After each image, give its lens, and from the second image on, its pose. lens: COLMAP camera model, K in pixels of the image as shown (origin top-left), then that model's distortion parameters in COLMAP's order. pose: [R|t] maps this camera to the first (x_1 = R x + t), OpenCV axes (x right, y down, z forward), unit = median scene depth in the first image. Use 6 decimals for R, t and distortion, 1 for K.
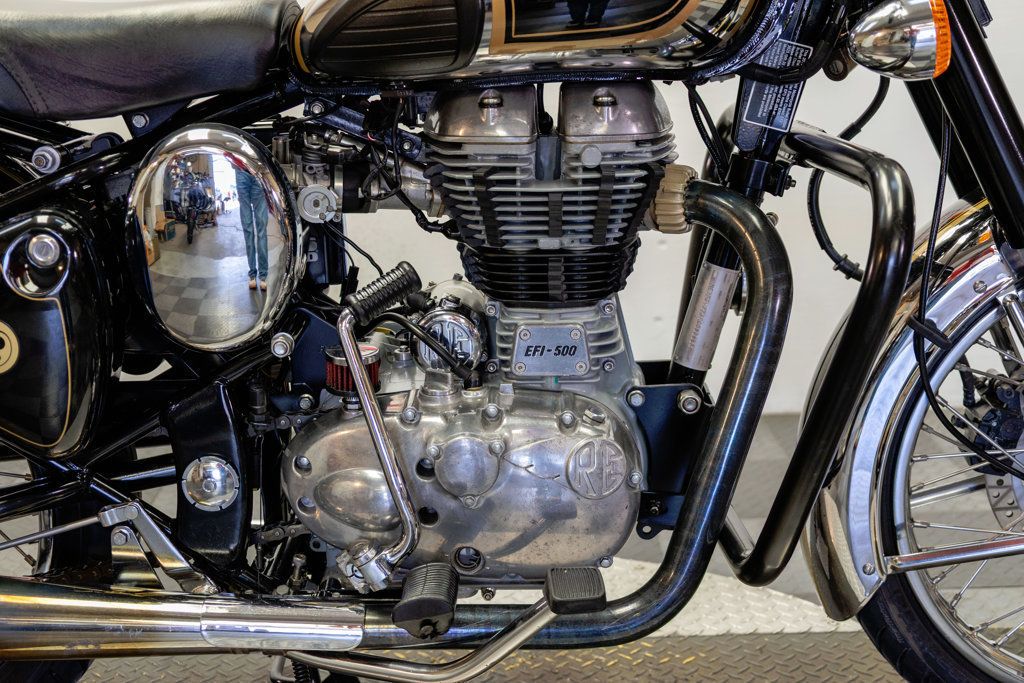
lens RADIAL K [[1435.4, 0, 512.9], [0, 1435.4, 352.6], [0, 0, 1]] dist [0.022824, 0.035767]
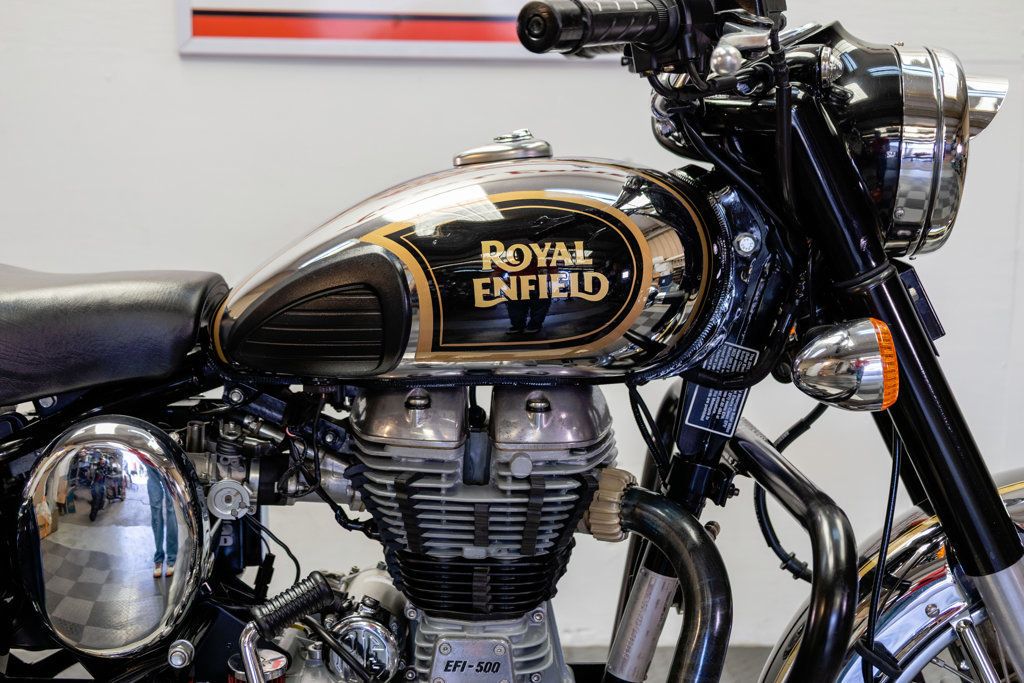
lens RADIAL K [[1435.4, 0, 512.9], [0, 1435.4, 352.6], [0, 0, 1]] dist [0.022824, 0.035767]
pose [[0.999077, 0.038943, 0.018145, 0.027690], [-0.036825, 0.993769, -0.105199, -0.106179], [-0.022129, 0.104434, 0.994286, 0.053774]]
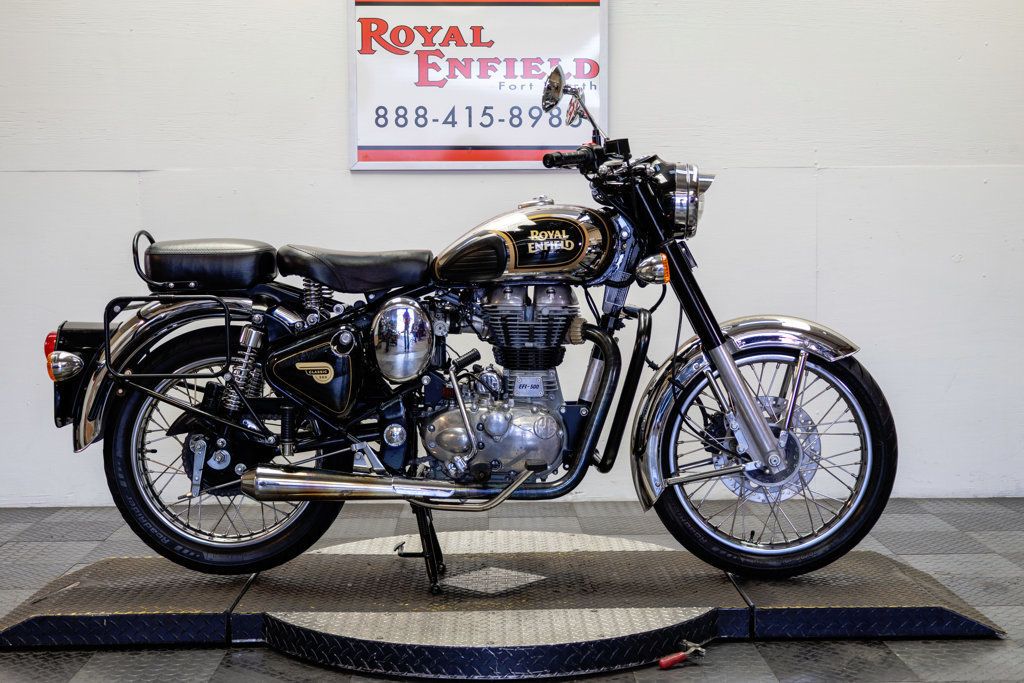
lens RADIAL K [[1458.5, 0, 512.0], [0, 1458.5, 341.5], [0, 0, 1]] dist [0.023480, 0.037869]
pose [[0.999711, 0.022934, 0.007196, -0.024686], [-0.021178, 0.982028, -0.187544, 0.409818], [-0.011367, 0.187337, 0.982230, -1.582476]]
